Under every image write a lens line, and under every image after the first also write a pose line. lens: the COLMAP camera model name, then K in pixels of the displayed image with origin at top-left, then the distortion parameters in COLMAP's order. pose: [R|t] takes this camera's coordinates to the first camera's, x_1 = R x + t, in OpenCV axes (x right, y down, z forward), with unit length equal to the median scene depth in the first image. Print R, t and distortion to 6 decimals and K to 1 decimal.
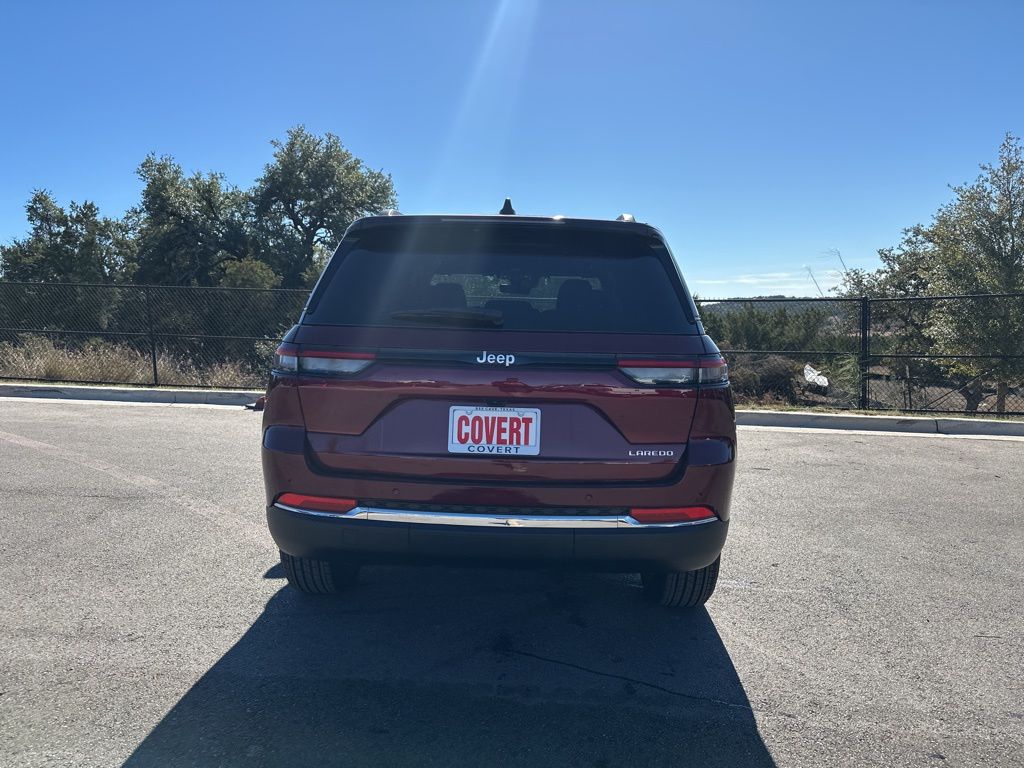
lens RADIAL K [[719.9, 0, 509.2], [0, 719.9, 387.1], [0, 0, 1]] dist [0.109303, -0.154039]
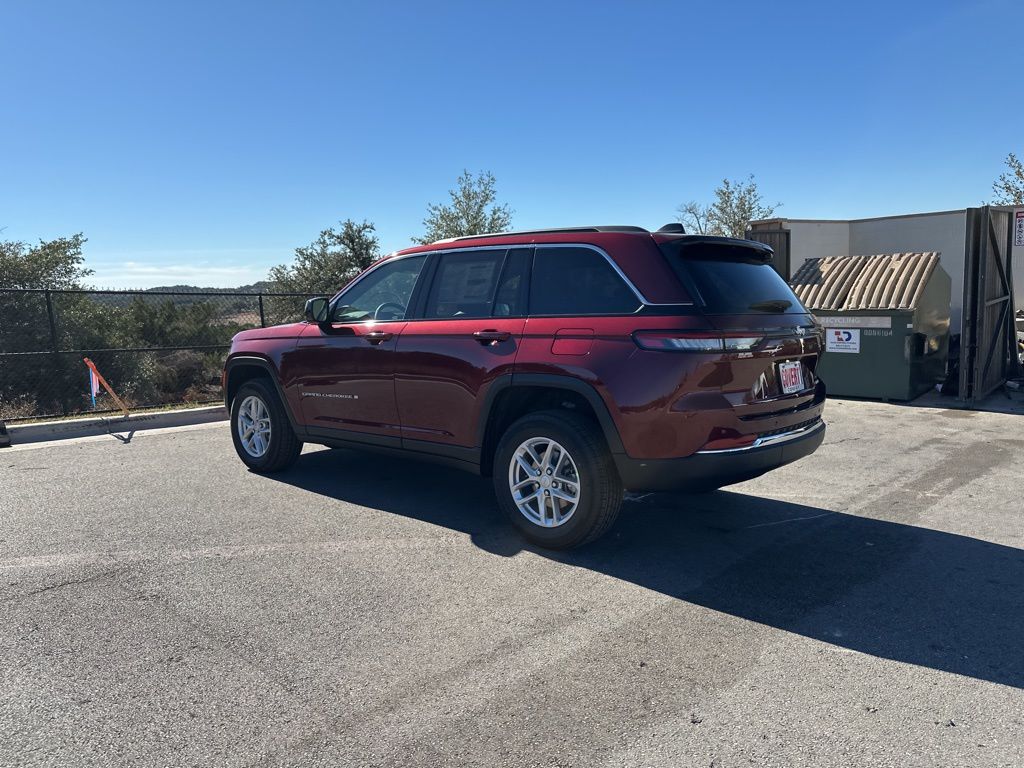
lens RADIAL K [[719.9, 0, 509.2], [0, 719.9, 387.1], [0, 0, 1]] dist [0.109303, -0.154039]
pose [[0.625486, -0.106556, 0.772925, -1.654576], [0.098766, 0.993475, 0.057035, -0.070572], [-0.773959, 0.040664, 0.631929, 0.464695]]
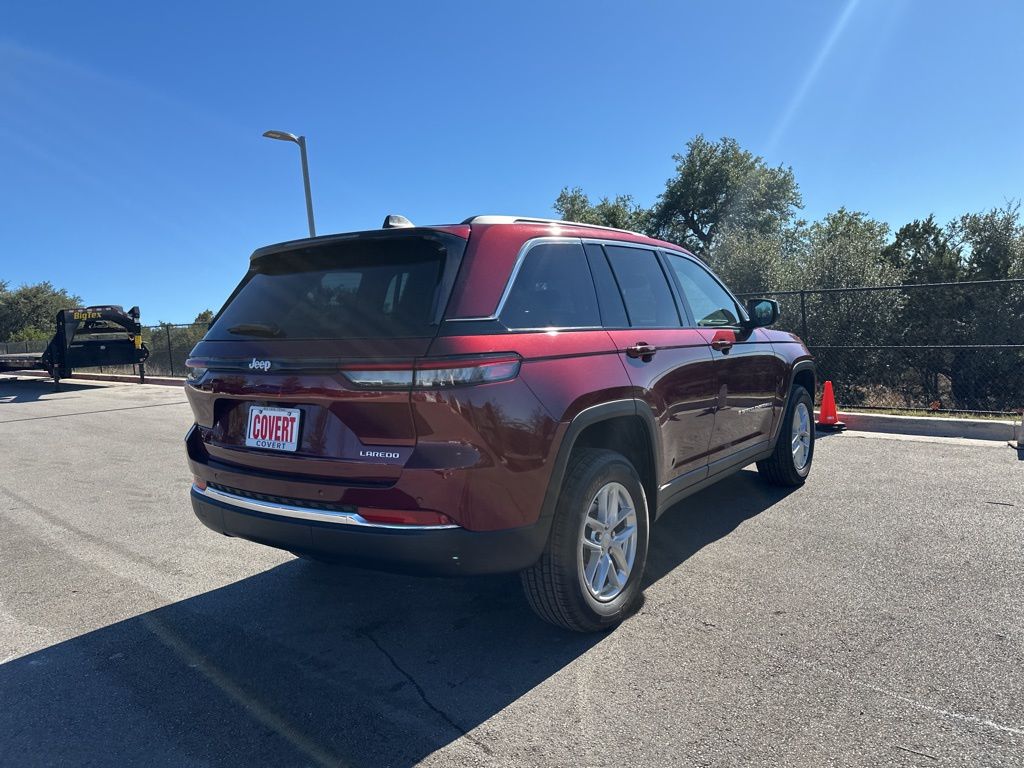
lens RADIAL K [[719.9, 0, 509.2], [0, 719.9, 387.1], [0, 0, 1]] dist [0.109303, -0.154039]
pose [[0.821095, -0.001260, -0.570790, 0.938964], [-0.004071, 0.999959, -0.008063, 0.003411], [0.570777, 0.008944, 0.821057, 0.268045]]
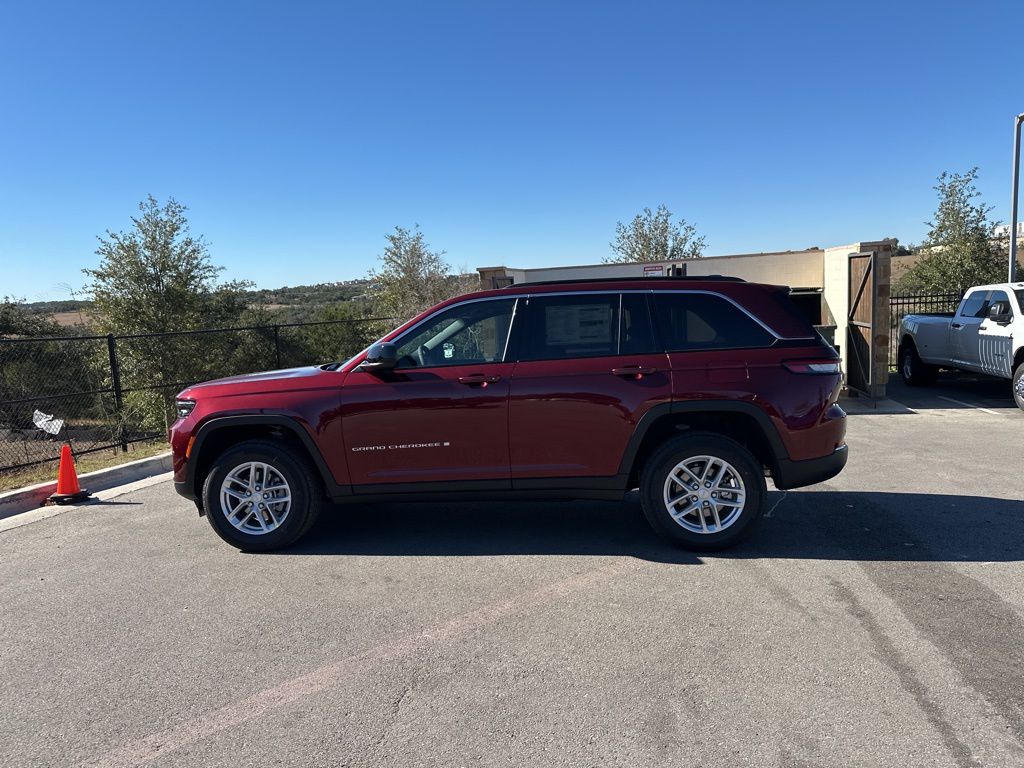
lens RADIAL K [[719.9, 0, 509.2], [0, 719.9, 387.1], [0, 0, 1]] dist [0.109303, -0.154039]
pose [[0.073700, -0.090559, 0.993160, -2.250009], [0.139637, 0.986995, 0.079635, -0.250978], [-0.987456, 0.132812, 0.085387, 1.721825]]
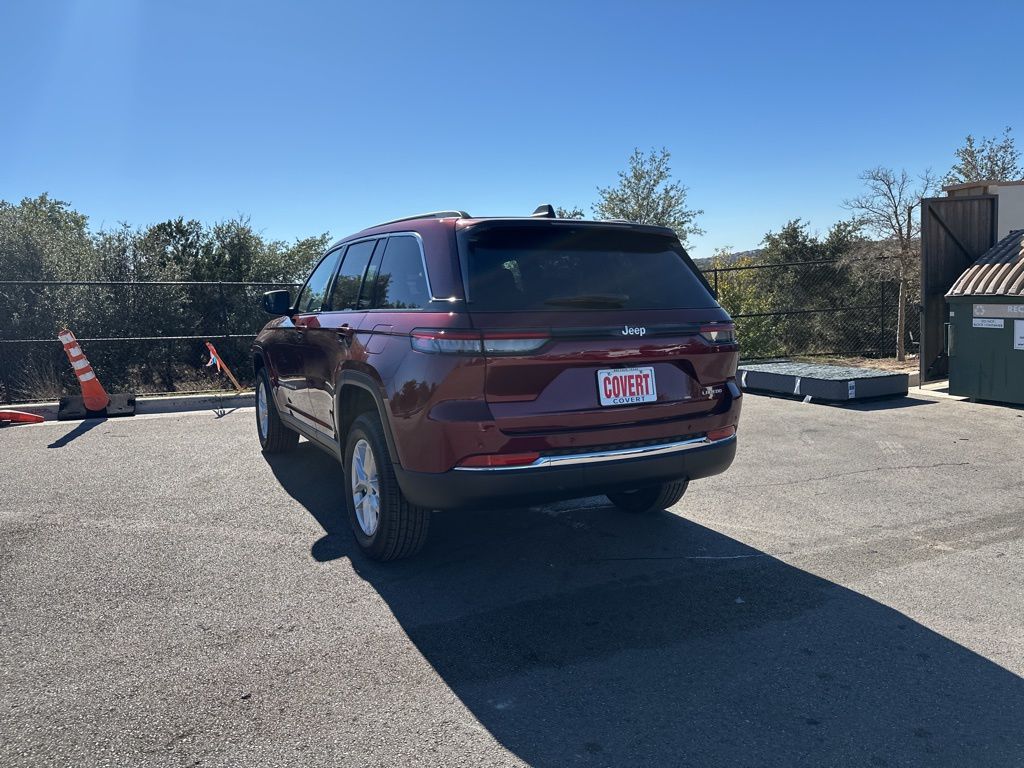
lens RADIAL K [[719.9, 0, 509.2], [0, 719.9, 387.1], [0, 0, 1]] dist [0.109303, -0.154039]
pose [[0.866055, -0.092457, 0.491325, -0.855515], [0.081220, 0.995715, 0.044206, -0.013474], [-0.493307, 0.001620, 0.869854, -0.043794]]
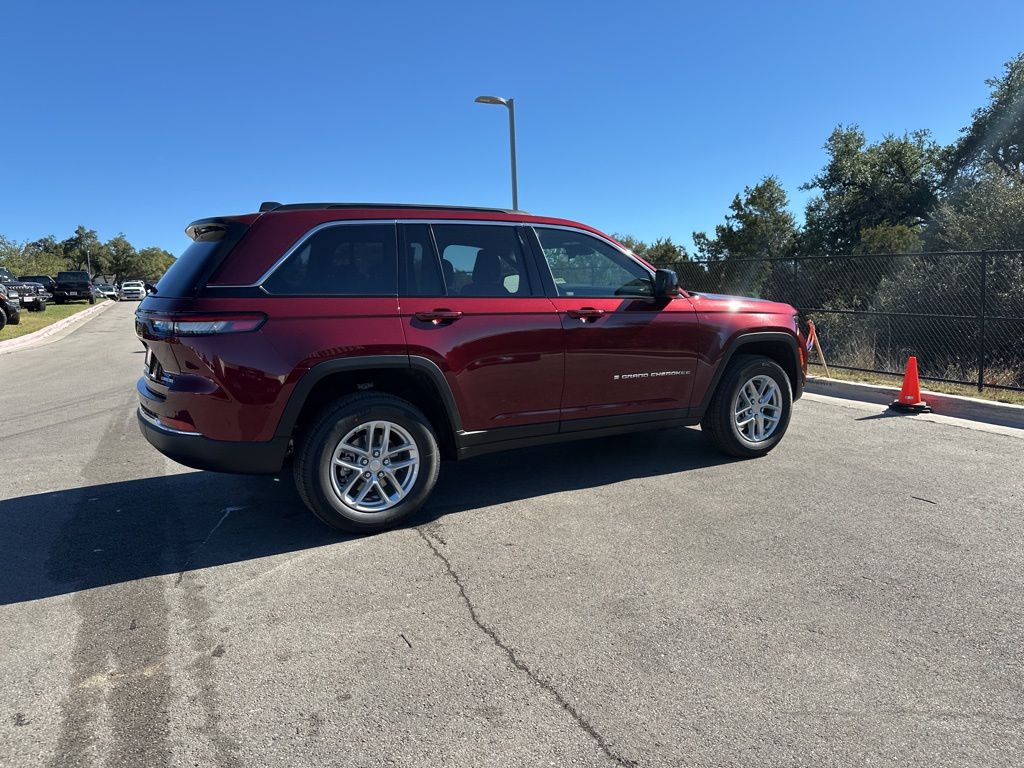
lens RADIAL K [[719.9, 0, 509.2], [0, 719.9, 387.1], [0, 0, 1]] dist [0.109303, -0.154039]
pose [[0.527850, 0.099159, -0.843529, 1.827945], [-0.065017, 0.994965, 0.076275, -0.050363], [0.846845, 0.014582, 0.531639, 0.806470]]
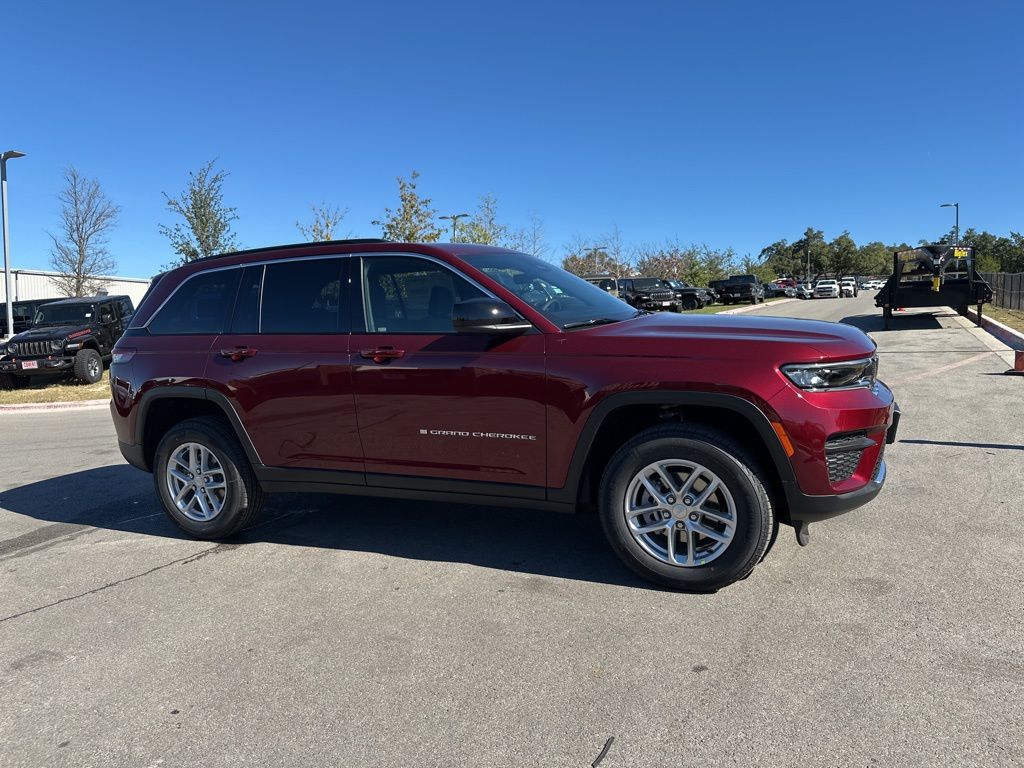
lens RADIAL K [[721.9, 0, 503.2], [0, 721.9, 383.9], [0, 0, 1]] dist [0.096334, -0.163947]
pose [[-0.386806, 0.109071, -0.915688, 1.721244], [-0.047781, 0.989276, 0.138020, -0.265732], [0.920923, 0.097139, -0.377446, 2.711602]]
